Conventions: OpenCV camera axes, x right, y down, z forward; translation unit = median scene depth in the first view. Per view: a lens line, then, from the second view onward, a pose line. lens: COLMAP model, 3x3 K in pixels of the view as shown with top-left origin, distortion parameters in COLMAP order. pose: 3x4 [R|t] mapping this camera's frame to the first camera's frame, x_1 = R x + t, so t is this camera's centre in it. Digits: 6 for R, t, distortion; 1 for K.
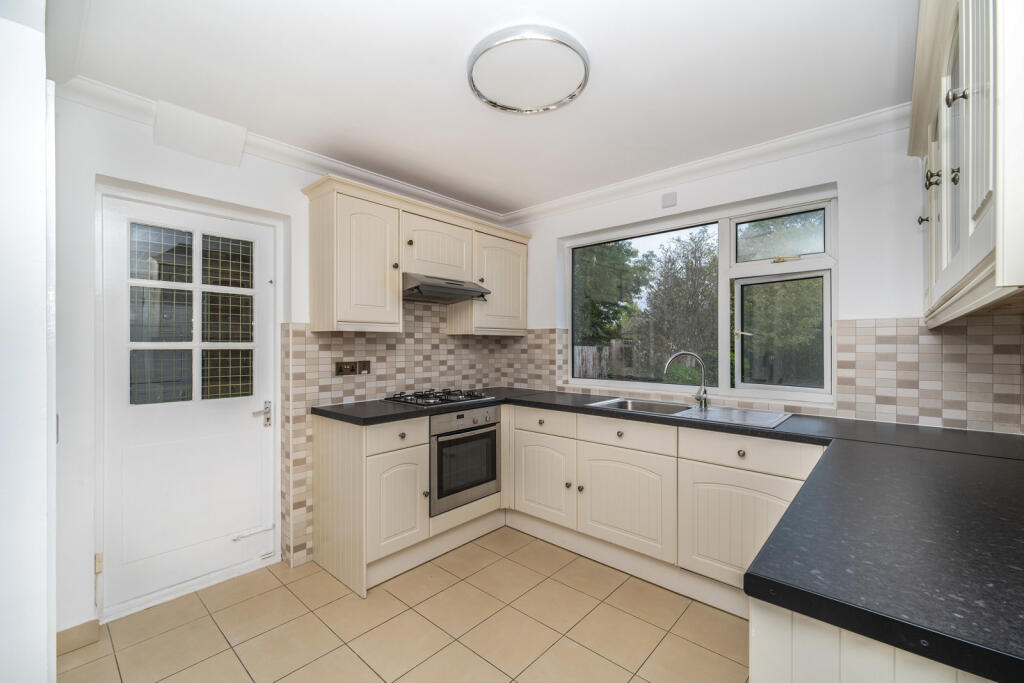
lens RADIAL K [[420.5, 0, 512.0], [0, 420.5, 341.5], [0, 0, 1]] dist [-0.000099, 0.000011]
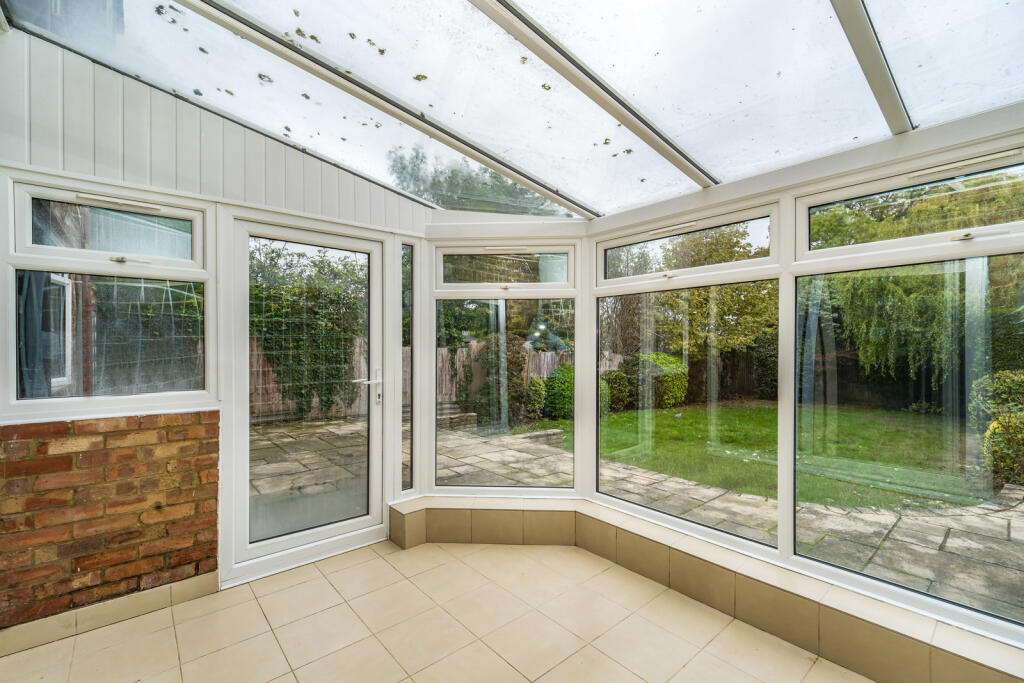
lens RADIAL K [[416.3, 0, 505.3], [0, 416.3, 341.8], [0, 0, 1]] dist [-0.000305, 0.000110]
pose [[0.992340, -0.004000, -0.123468, 0.326460], [0.003145, 0.999970, -0.007122, 0.003292], [0.123493, 0.006679, 0.992323, 0.041195]]
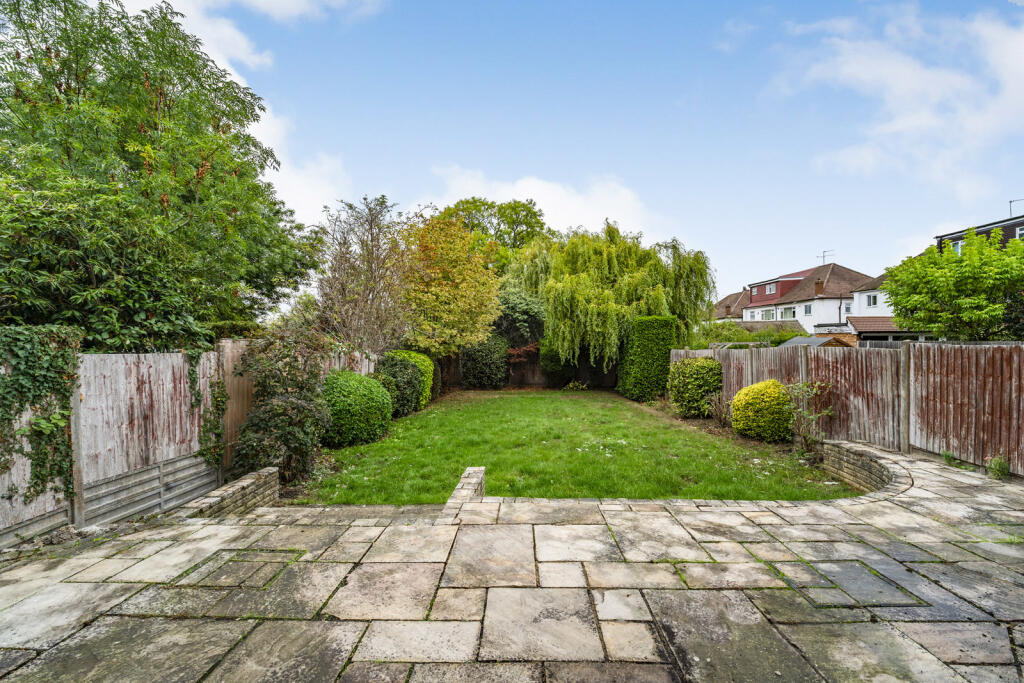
lens RADIAL K [[416.3, 0, 505.3], [0, 416.3, 341.8], [0, 0, 1]] dist [-0.000305, 0.000110]
pose [[0.763266, -0.011125, 0.645988, 0.125211], [0.006667, 0.999934, 0.009343, -0.003320], [-0.646050, -0.002825, 0.763290, 0.257766]]
